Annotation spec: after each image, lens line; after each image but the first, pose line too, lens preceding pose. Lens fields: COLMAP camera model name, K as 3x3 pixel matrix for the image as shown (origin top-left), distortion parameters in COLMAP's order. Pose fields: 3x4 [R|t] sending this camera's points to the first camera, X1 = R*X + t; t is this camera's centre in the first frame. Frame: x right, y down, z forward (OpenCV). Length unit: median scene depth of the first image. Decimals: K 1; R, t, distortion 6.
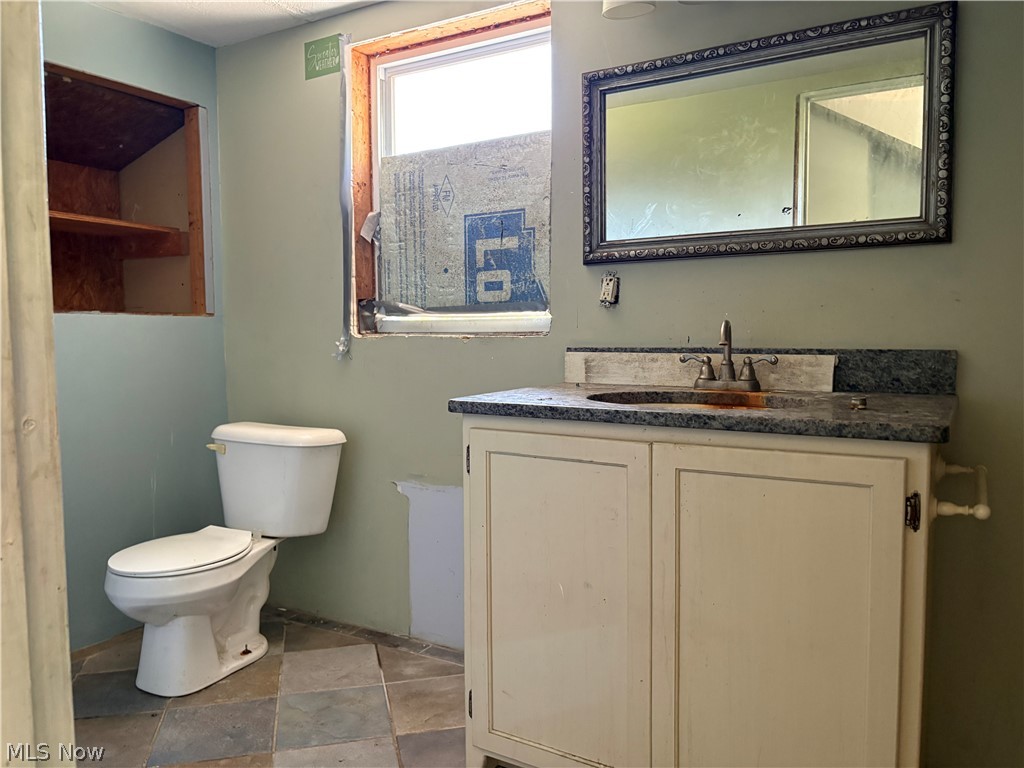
lens RADIAL K [[778.4, 0, 517.0], [0, 778.4, 385.9], [0, 0, 1]] dist [0.114193, -0.141834]
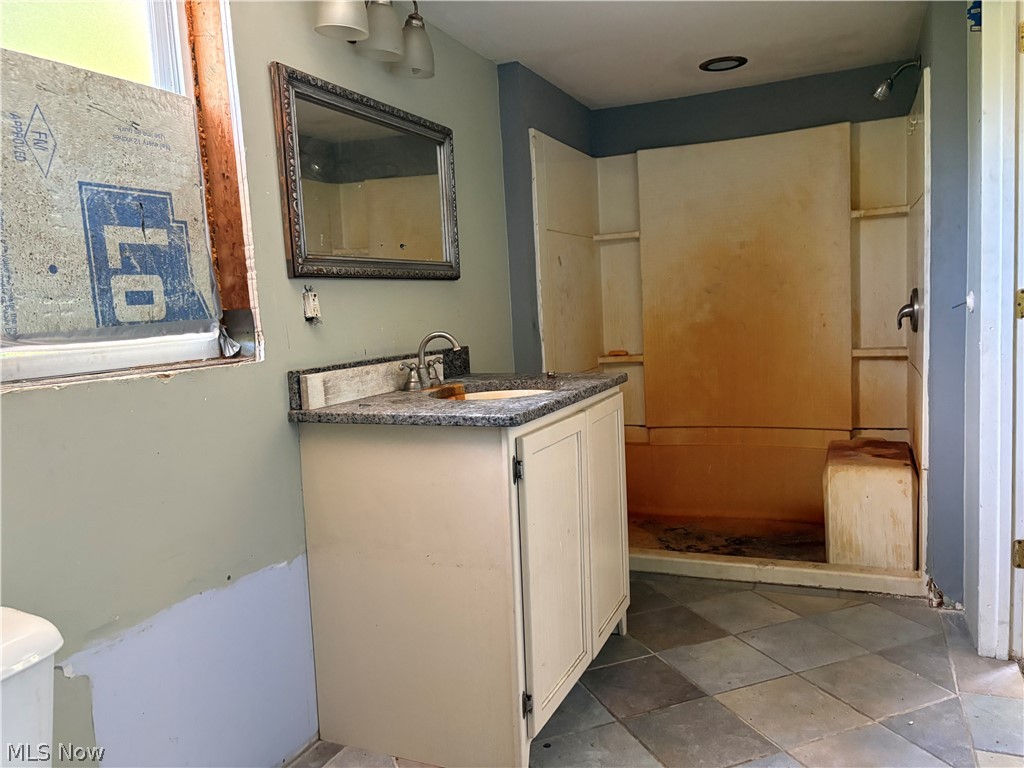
lens RADIAL K [[778.4, 0, 517.0], [0, 778.4, 385.9], [0, 0, 1]] dist [0.114193, -0.141834]
pose [[-0.121652, -0.090145, 0.988471, -0.756151], [0.123218, 0.986793, 0.105156, -0.085654], [-0.984895, 0.134590, -0.108938, 0.770381]]
